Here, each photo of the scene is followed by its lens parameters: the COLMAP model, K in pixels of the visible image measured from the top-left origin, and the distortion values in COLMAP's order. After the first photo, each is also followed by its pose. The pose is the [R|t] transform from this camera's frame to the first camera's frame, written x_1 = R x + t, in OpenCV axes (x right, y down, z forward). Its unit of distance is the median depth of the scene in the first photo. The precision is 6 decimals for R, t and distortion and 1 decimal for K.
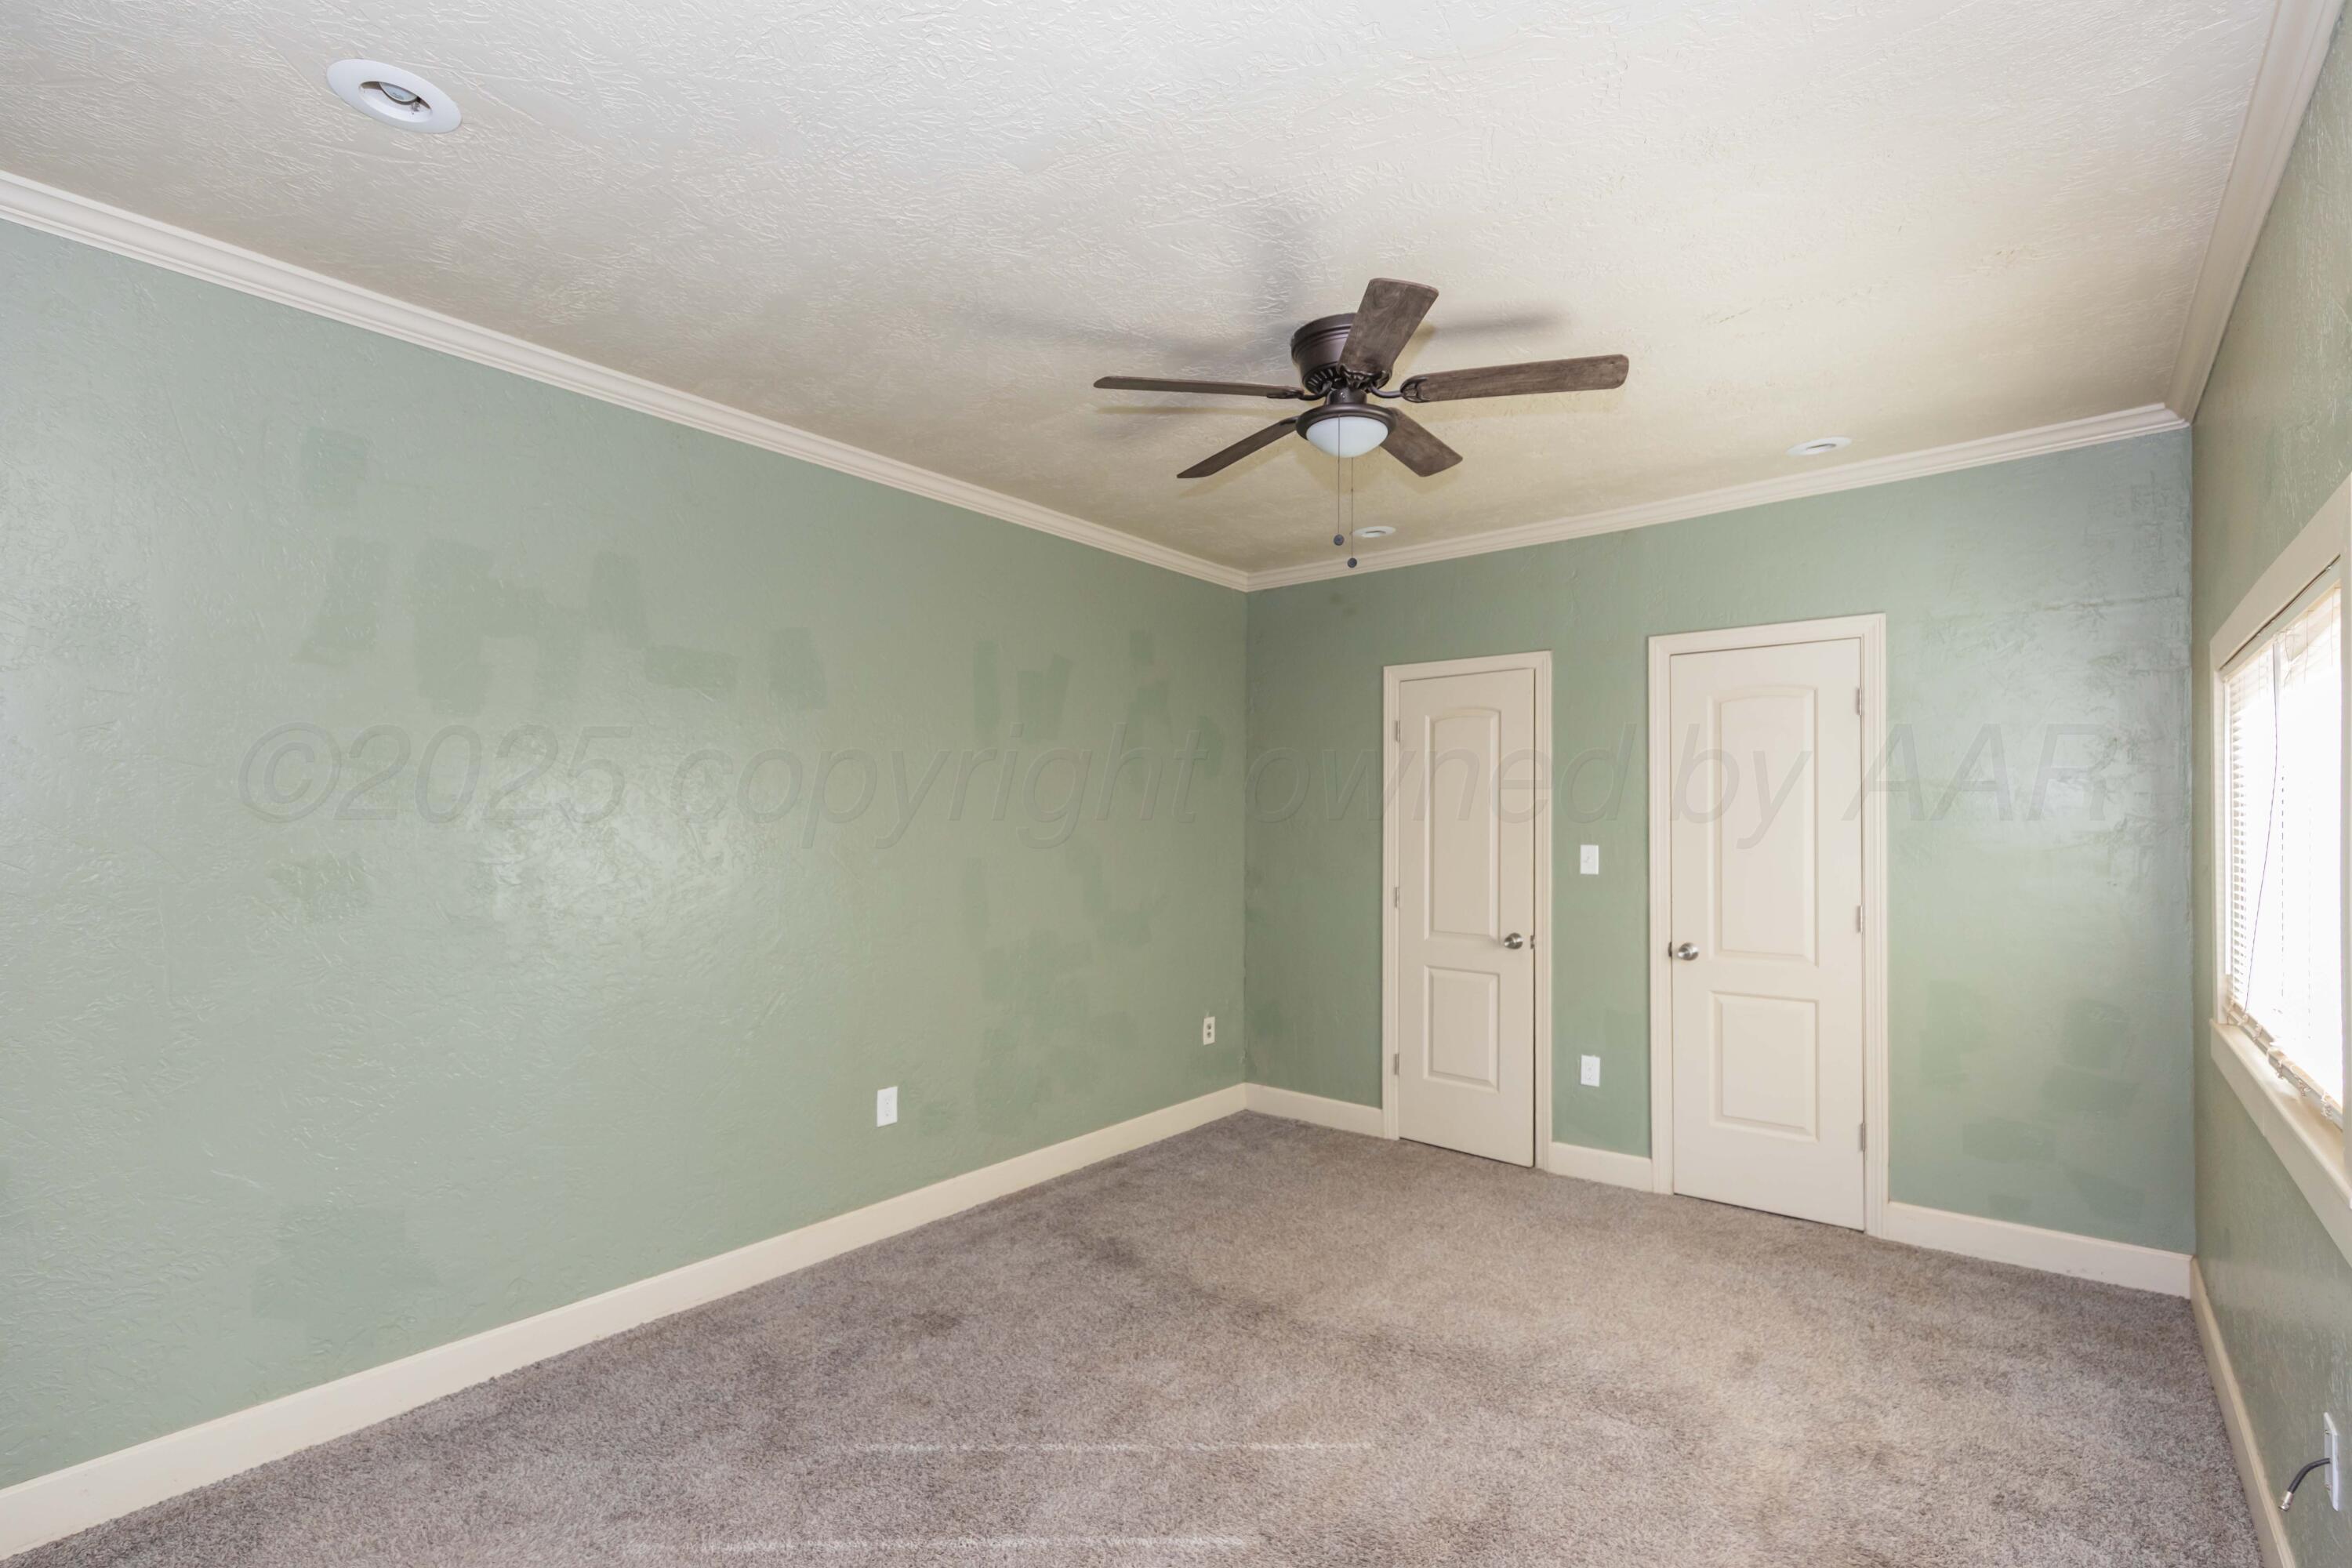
lens RADIAL K [[1071.8, 0, 1168.5], [0, 1071.8, 825.3], [0, 0, 1]] dist [0.003082, -0.000142]
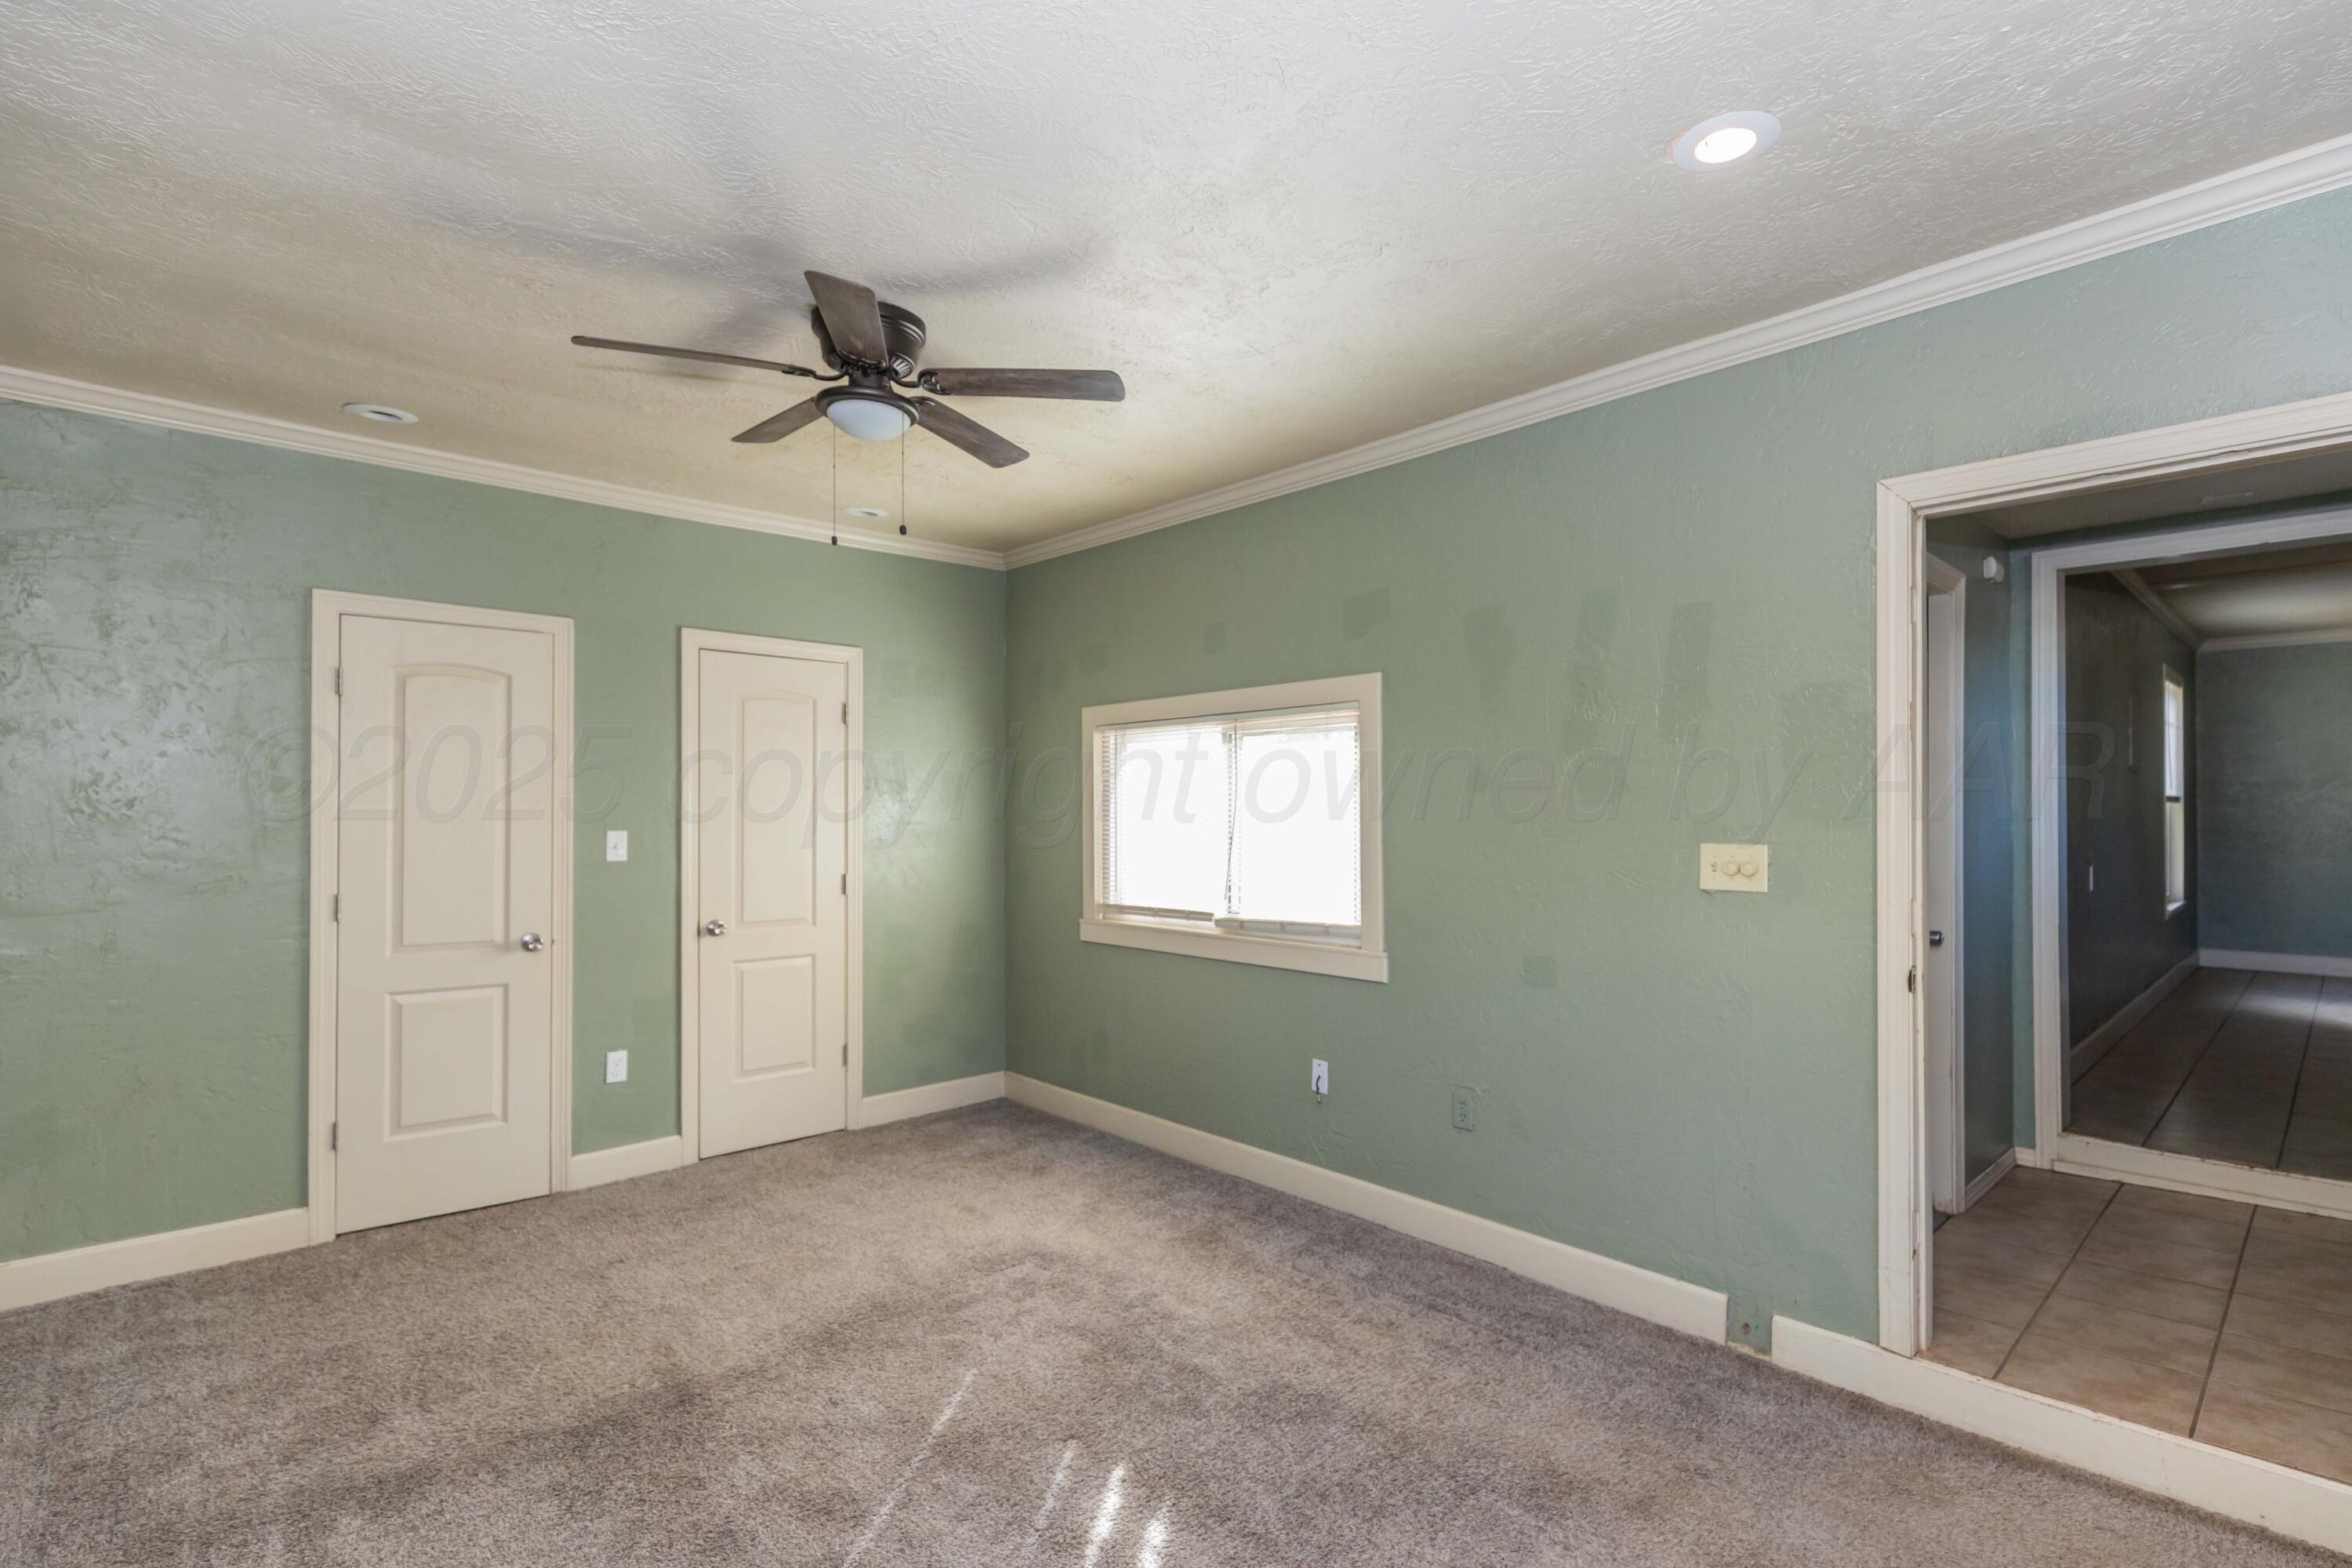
lens RADIAL K [[1099.6, 0, 1212.1], [0, 1099.6, 825.6], [0, 0, 1]] dist [0.014188, 0.000090]
pose [[0.124261, -0.011045, 0.992188, -0.546724], [-0.003130, 0.999929, 0.011523, 0.000678], [-0.992245, -0.004537, 0.124218, 0.371174]]
